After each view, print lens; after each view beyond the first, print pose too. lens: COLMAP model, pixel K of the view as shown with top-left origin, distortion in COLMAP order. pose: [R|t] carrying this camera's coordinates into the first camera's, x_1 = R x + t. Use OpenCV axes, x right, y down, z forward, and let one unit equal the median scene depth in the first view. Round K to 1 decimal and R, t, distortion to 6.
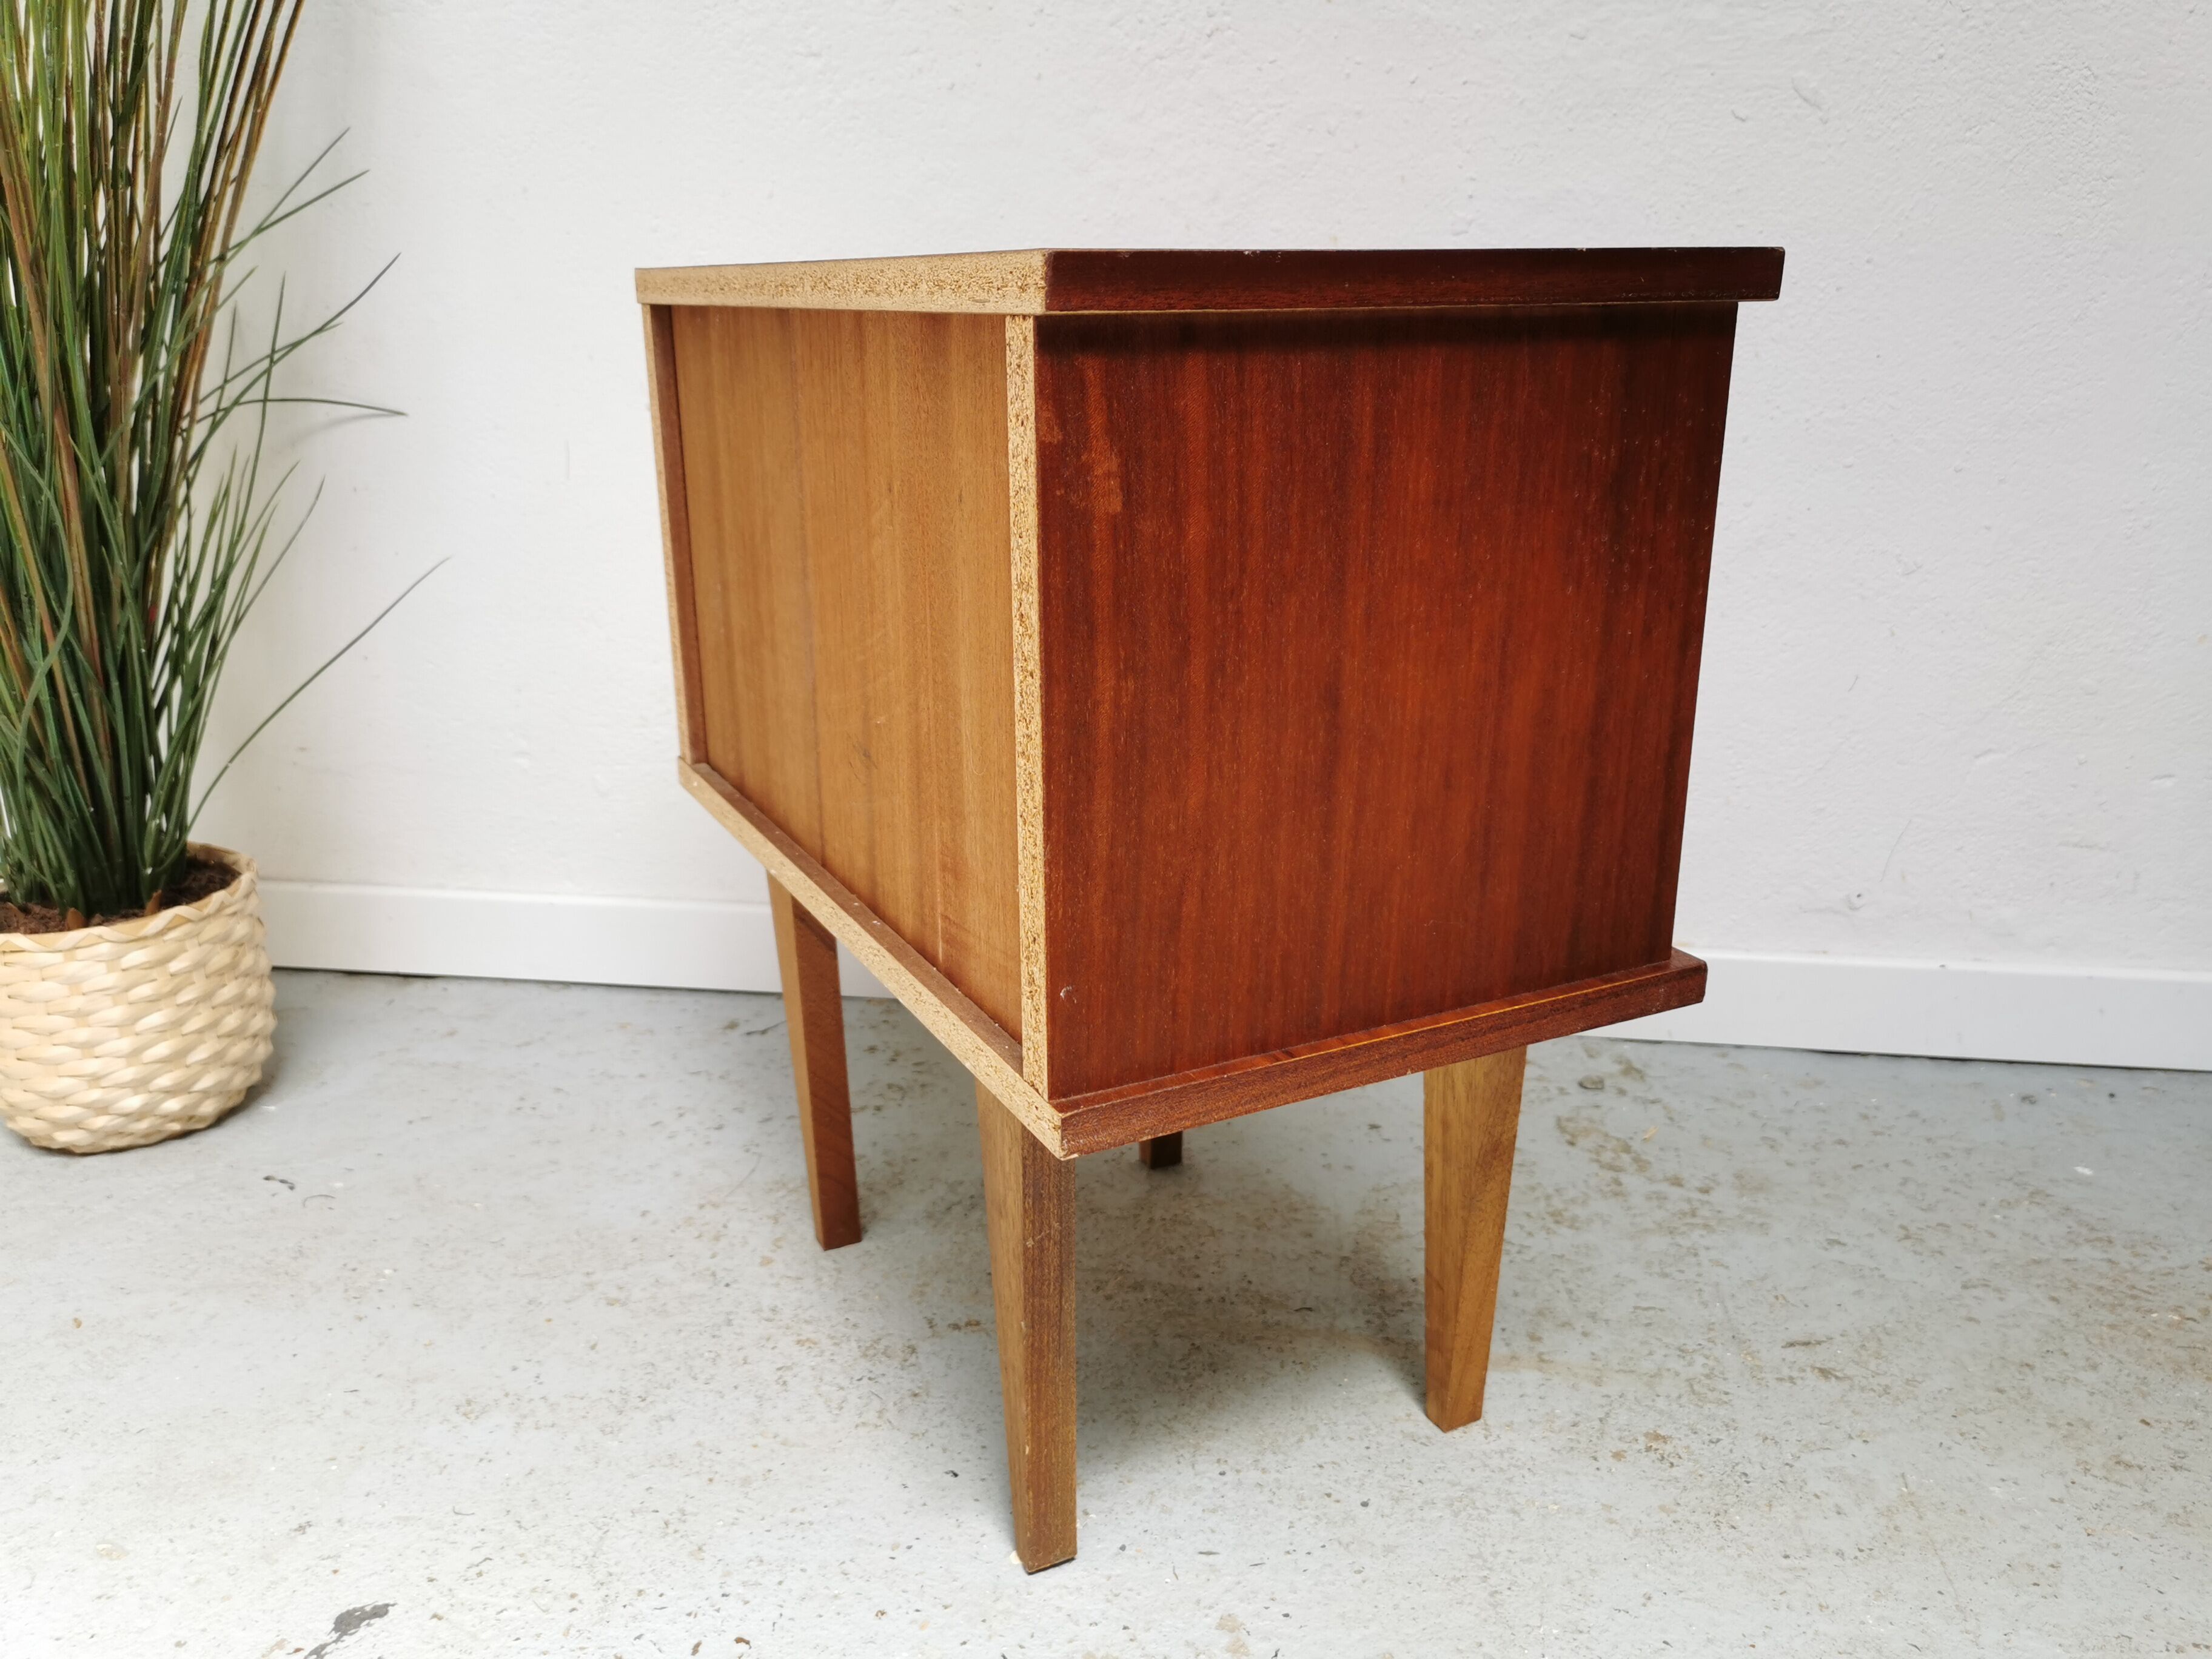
lens RADIAL K [[1729.6, 0, 1107.0], [0, 1729.6, 832.1], [0, 0, 1]] dist [0.064160, -0.080030]
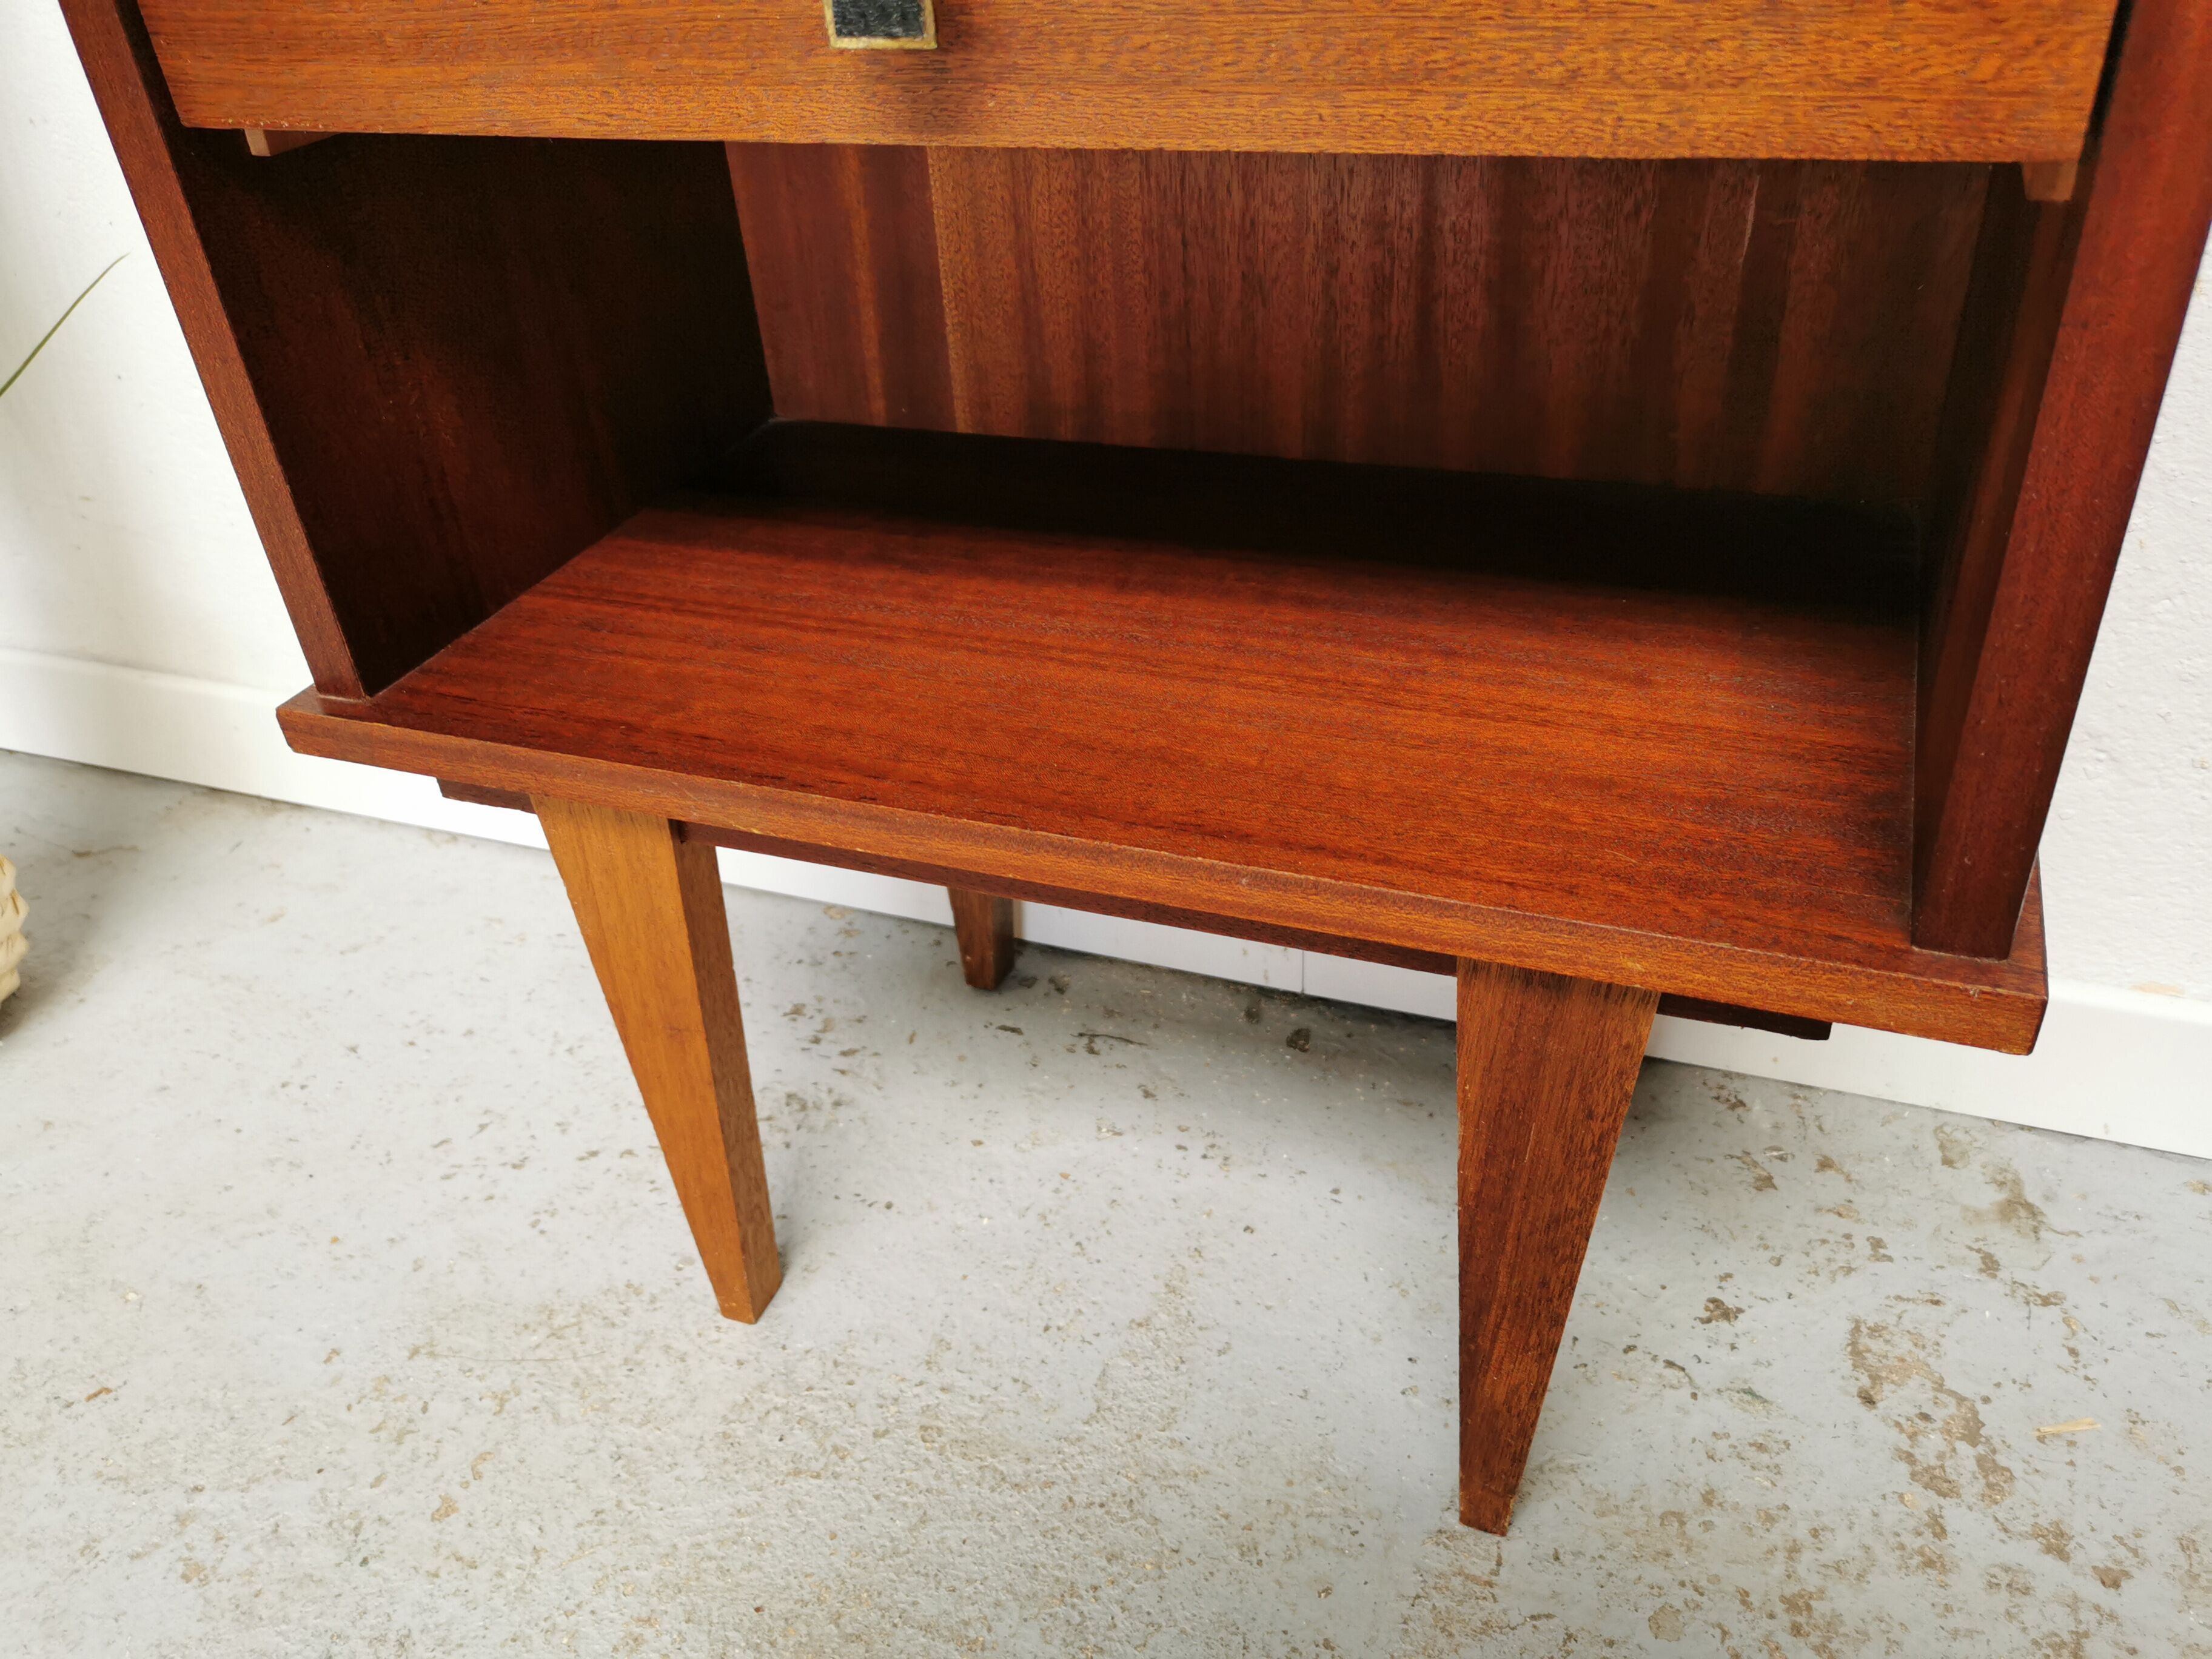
lens RADIAL K [[1729.6, 0, 1107.0], [0, 1729.6, 832.1], [0, 0, 1]] dist [0.064160, -0.080030]
pose [[0.973720, 0.073478, -0.215570, 0.159268], [-0.010111, 0.959538, 0.281396, -0.172612], [0.227524, -0.271821, 0.935065, 0.545329]]
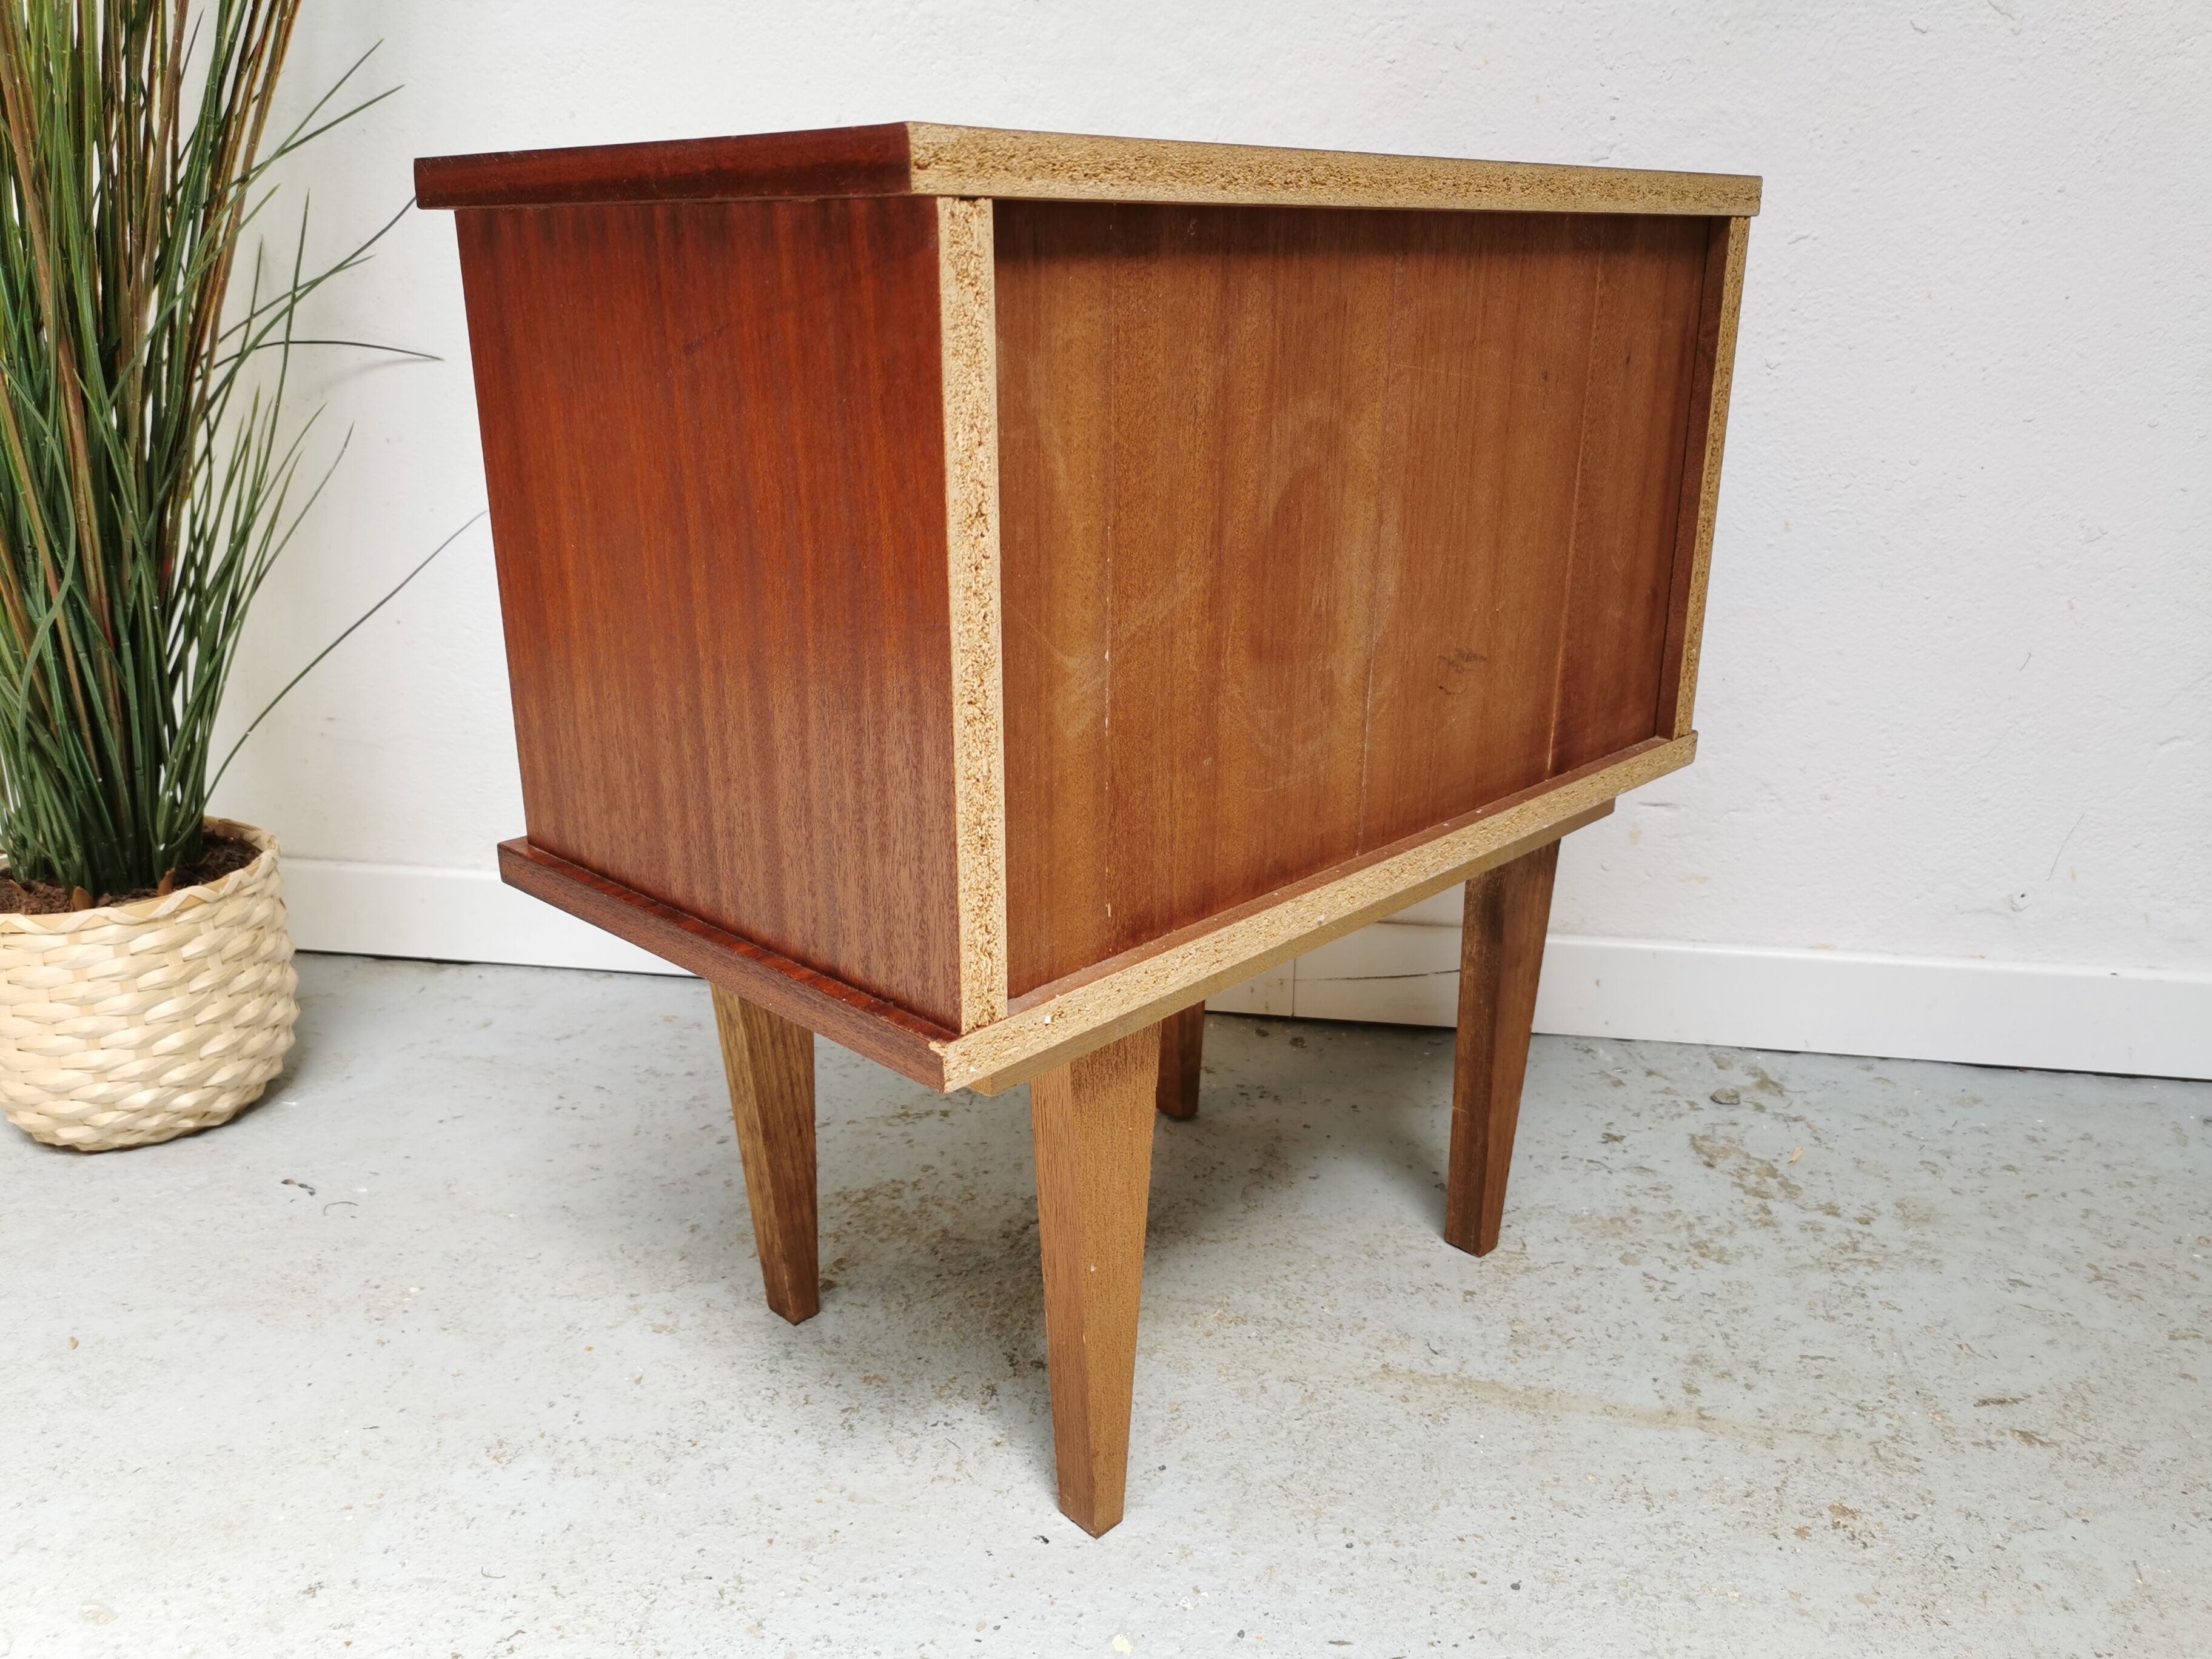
lens RADIAL K [[1726.9, 0, 1109.1], [0, 1726.9, 828.8], [0, 0, 1]] dist [0.064773, -0.077980]
pose [[0.999777, 0.010944, -0.018068, -0.036467], [-0.010844, 0.999925, 0.005660, 0.002220], [0.018129, -0.005463, 0.999821, 0.101538]]
